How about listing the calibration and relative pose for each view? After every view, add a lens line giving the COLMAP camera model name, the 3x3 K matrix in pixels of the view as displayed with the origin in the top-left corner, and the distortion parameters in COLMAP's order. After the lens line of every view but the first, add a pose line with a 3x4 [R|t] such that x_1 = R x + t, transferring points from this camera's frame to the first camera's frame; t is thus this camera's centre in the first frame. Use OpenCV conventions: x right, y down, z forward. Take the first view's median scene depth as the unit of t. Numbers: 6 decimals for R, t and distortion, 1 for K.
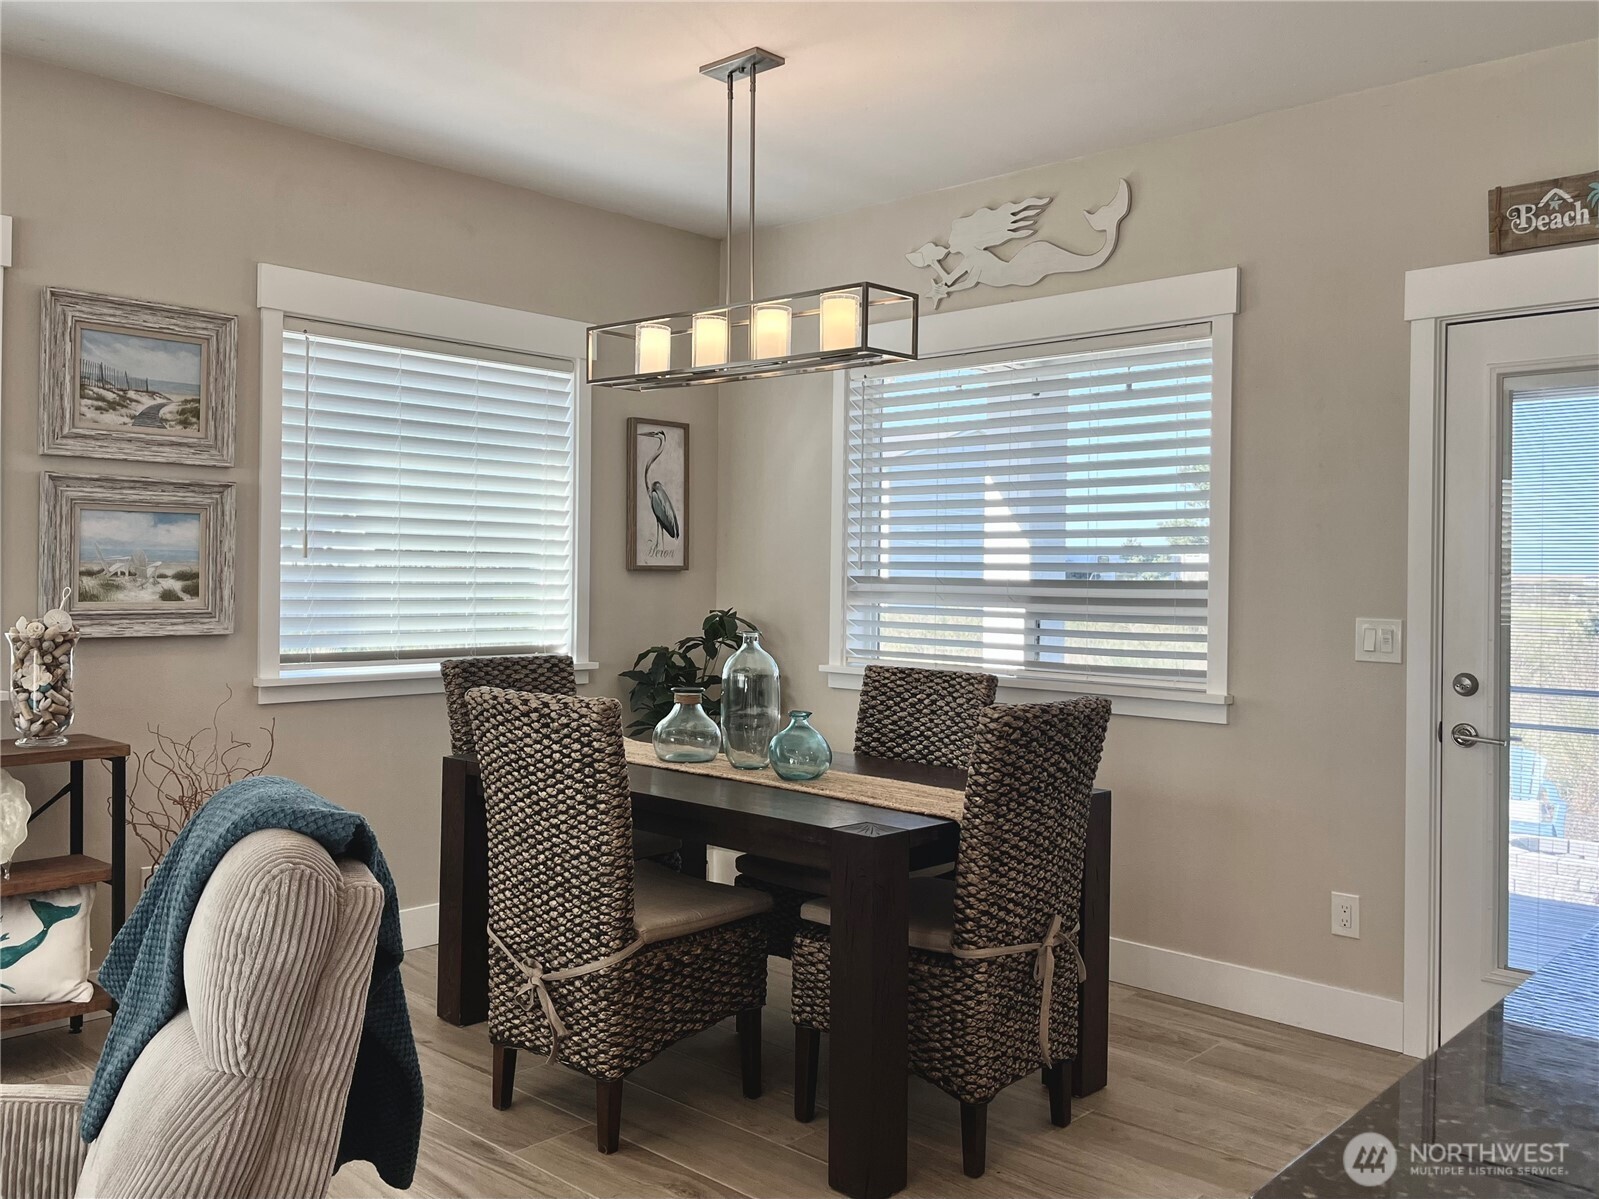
lens RADIAL K [[1340.5, 0, 798.1], [0, 1340.5, 590.4], [0, 0, 1]] dist [0.060870, -0.025226]
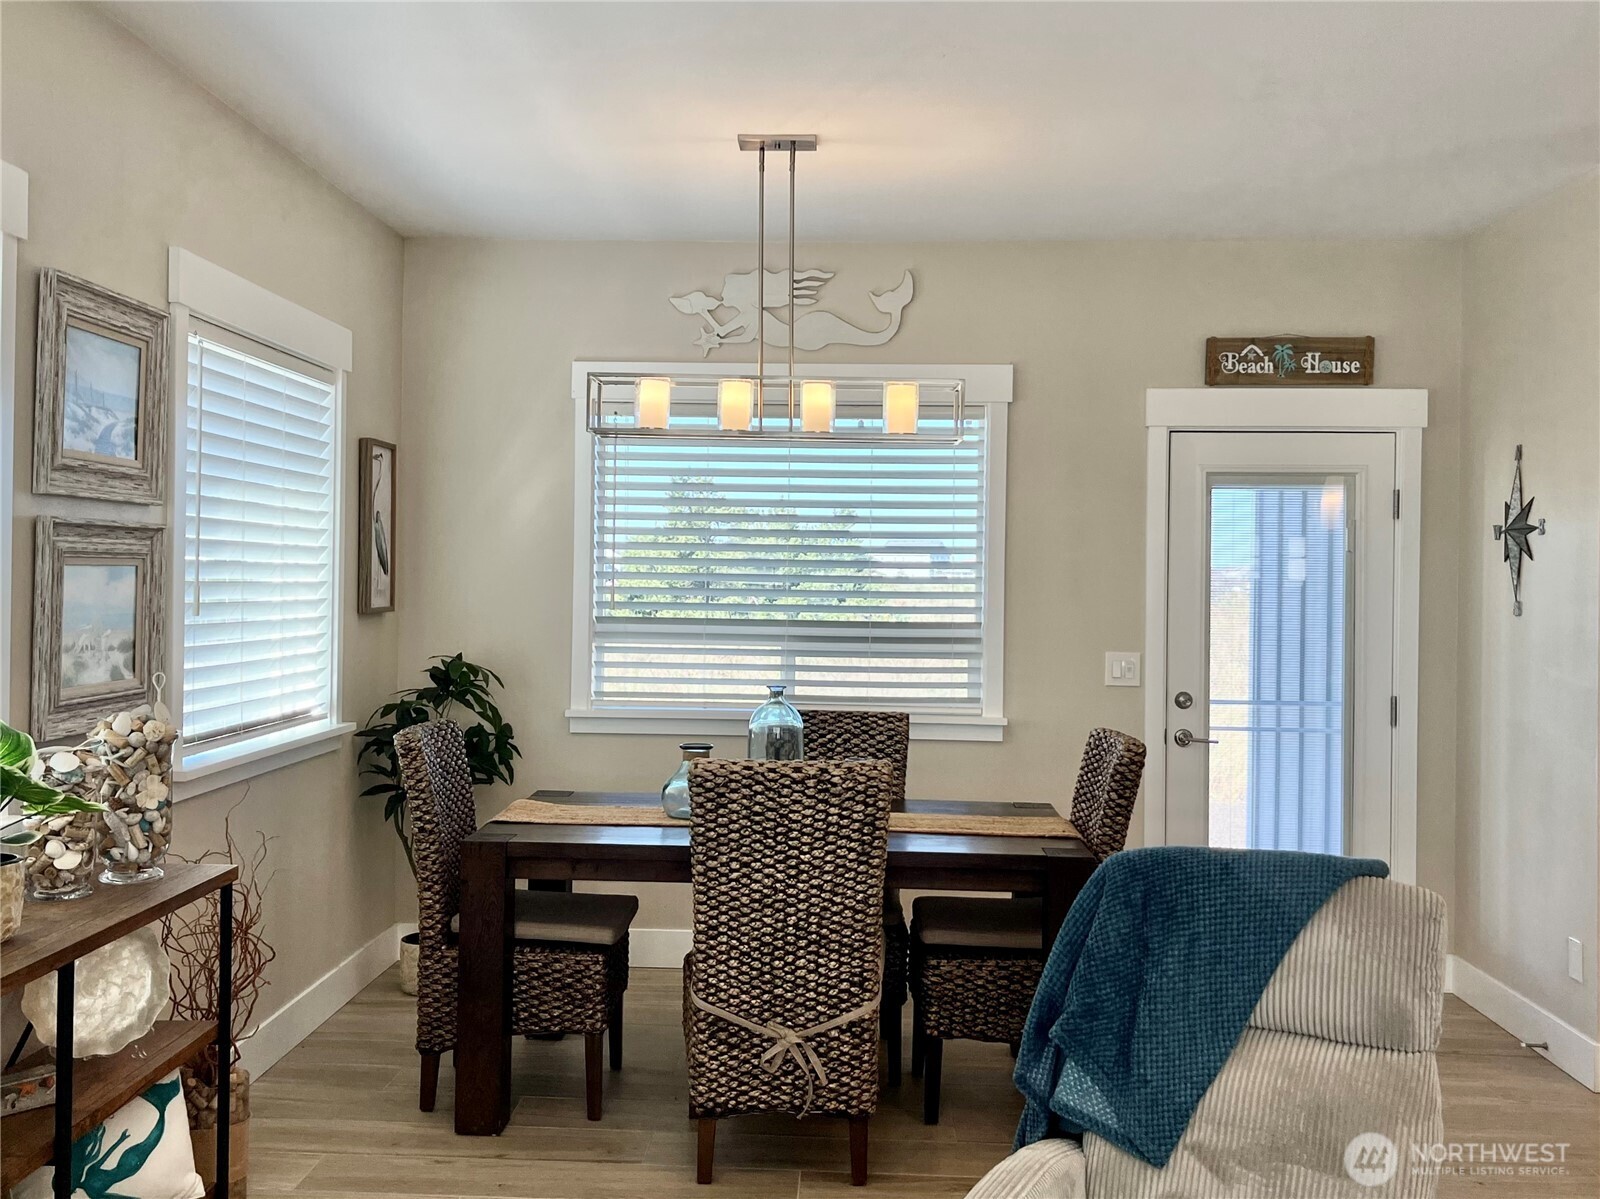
lens RADIAL K [[1492.6, 0, 797.2], [0, 1492.6, 604.0], [0, 0, 1]] dist [0.090285, 0.000000]
pose [[0.771659, -0.011715, 0.635929, -0.758562], [0.002767, 0.999883, 0.015062, -0.050194], [-0.636031, -0.009863, 0.771600, 0.094661]]
